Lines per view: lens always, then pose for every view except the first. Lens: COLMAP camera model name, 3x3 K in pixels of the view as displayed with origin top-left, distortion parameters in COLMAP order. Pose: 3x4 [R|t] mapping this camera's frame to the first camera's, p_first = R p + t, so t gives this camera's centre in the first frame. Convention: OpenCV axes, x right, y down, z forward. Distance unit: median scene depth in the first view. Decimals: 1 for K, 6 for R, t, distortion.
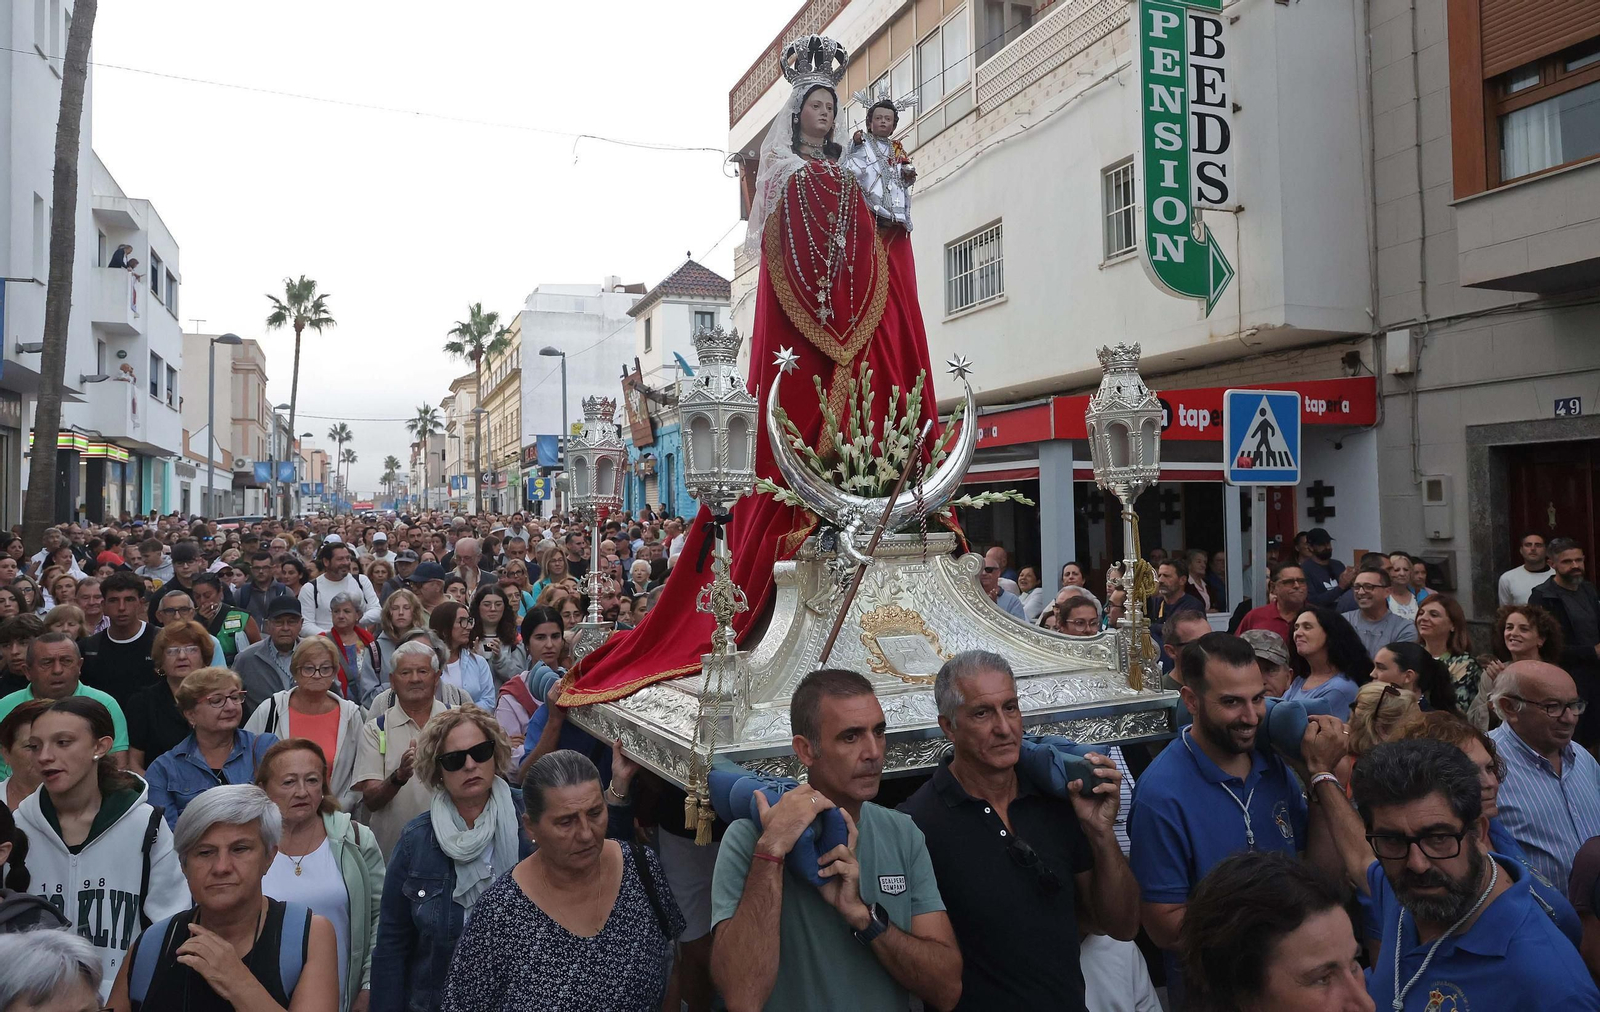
lens RADIAL K [[1042.6, 0, 791.9], [0, 1042.6, 483.6], [0, 0, 1]] dist [-0.009550, 0.000926]
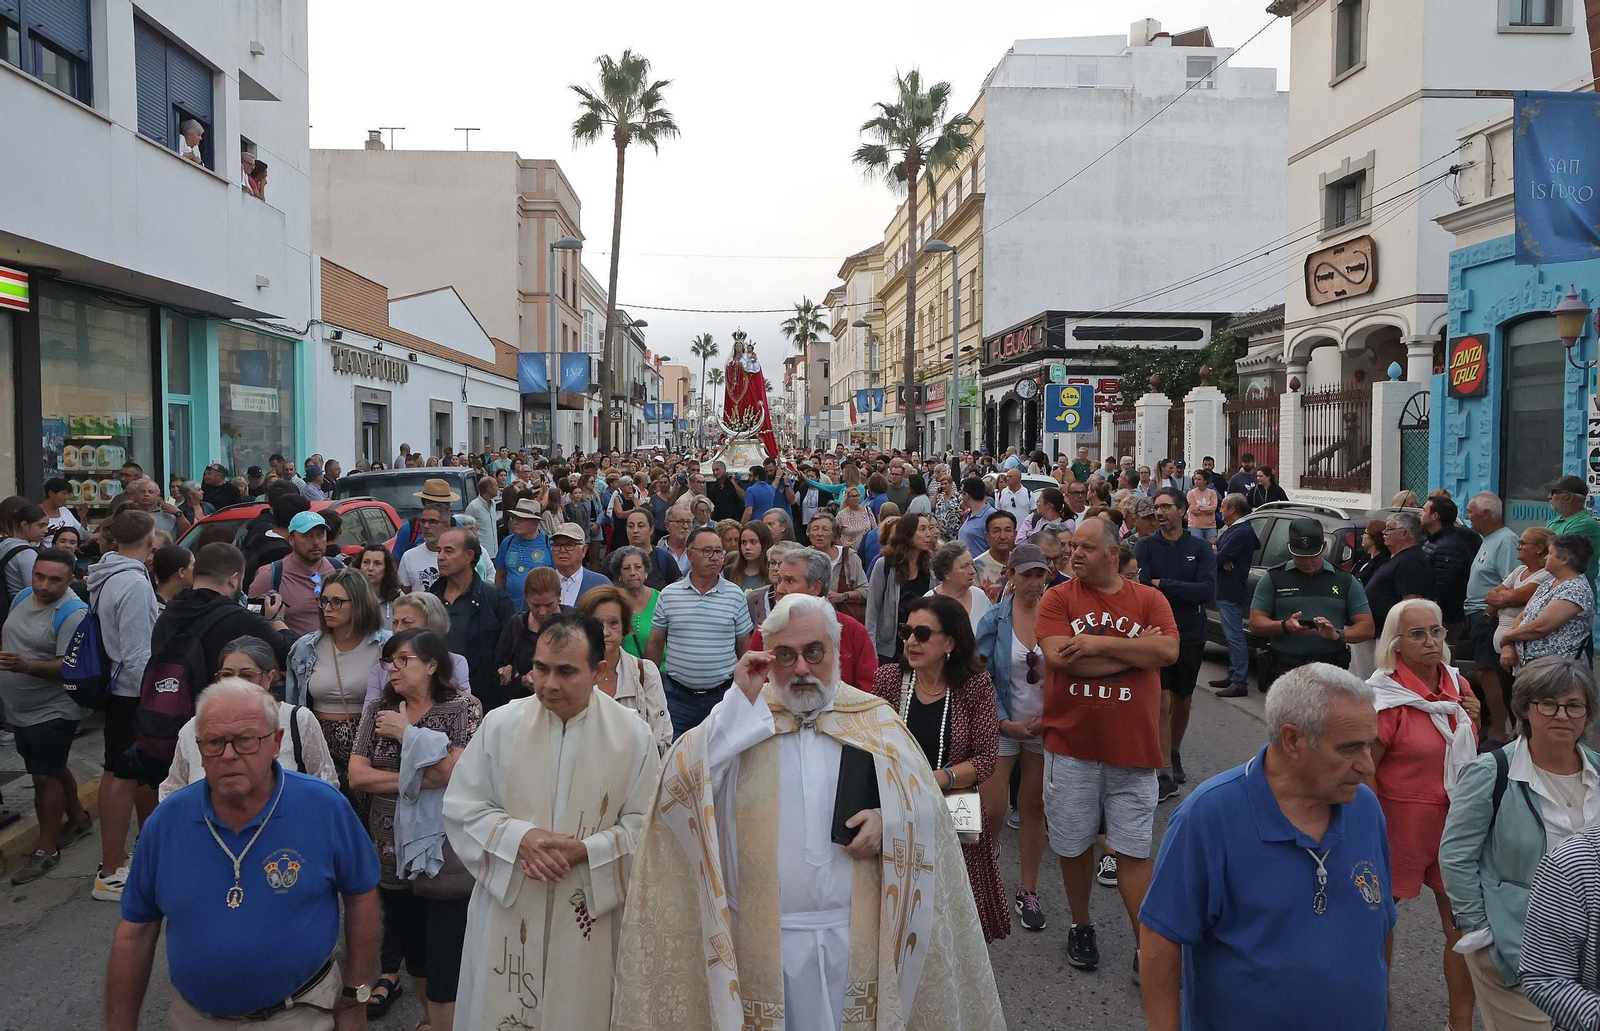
lens RADIAL K [[1210.9, 0, 790.3], [0, 1210.9, 520.0], [0, 0, 1]] dist [0.003390, 0.000464]
pose [[0.941517, 0.036574, -0.334974, -0.213271], [-0.006578, 0.995898, 0.090248, 0.007747], [0.336901, -0.082767, 0.937895, 0.547866]]
